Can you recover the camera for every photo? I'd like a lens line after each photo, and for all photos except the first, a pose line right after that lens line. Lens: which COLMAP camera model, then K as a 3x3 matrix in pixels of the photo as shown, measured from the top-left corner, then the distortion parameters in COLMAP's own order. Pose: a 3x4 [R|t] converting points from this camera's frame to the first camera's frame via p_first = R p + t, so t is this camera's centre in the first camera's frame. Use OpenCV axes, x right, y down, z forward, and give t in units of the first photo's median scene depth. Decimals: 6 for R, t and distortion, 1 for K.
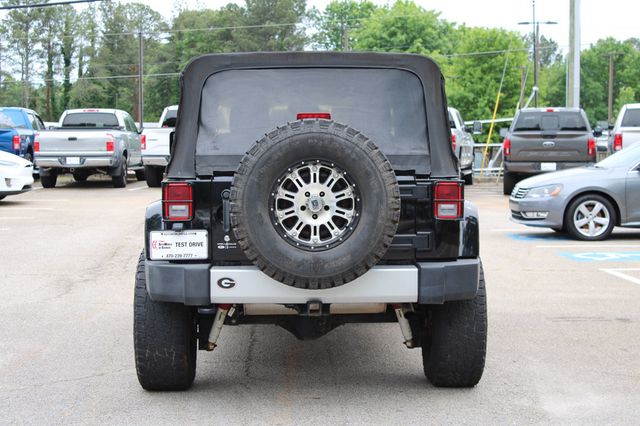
lens RADIAL K [[1312.7, 0, 320.0], [0, 1312.7, 213.0], [0, 0, 1]] dist [0.027287, 0.031685]
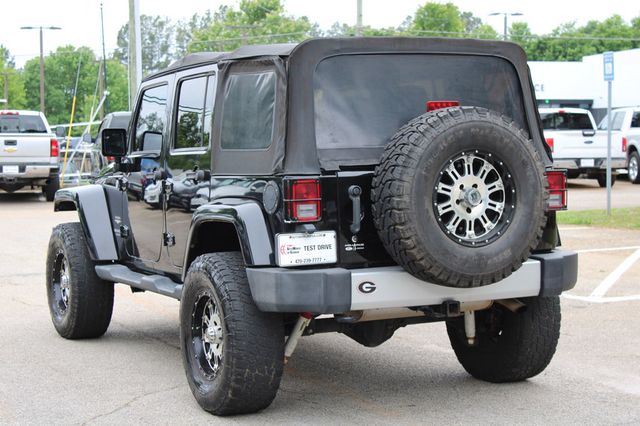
lens RADIAL K [[1312.7, 0, 320.0], [0, 1312.7, 213.0], [0, 0, 1]] dist [0.027287, 0.031685]
pose [[0.912084, -0.036966, 0.408333, -0.462583], [0.039529, 0.999216, 0.002163, -0.001635], [-0.408093, 0.014169, 0.912830, 0.172657]]
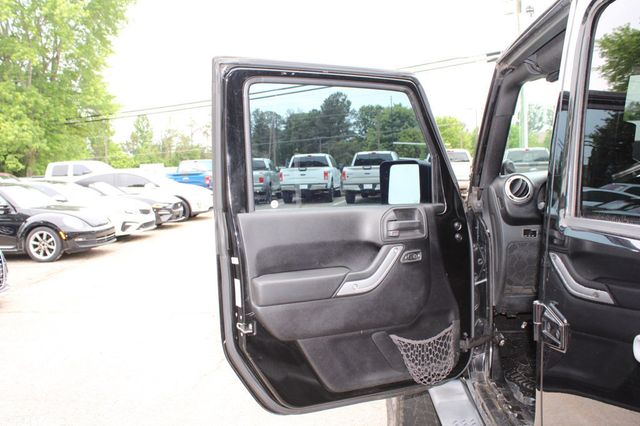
lens RADIAL K [[594.9, 0, 320.0], [0, 594.9, 213.0], [0, 0, 1]] dist [-0.155485, 0.160043]
pose [[0.997855, -0.030880, -0.057719, -0.184018], [0.031559, 0.999443, 0.010877, -0.062447], [0.057351, -0.012675, 0.998274, 1.063241]]
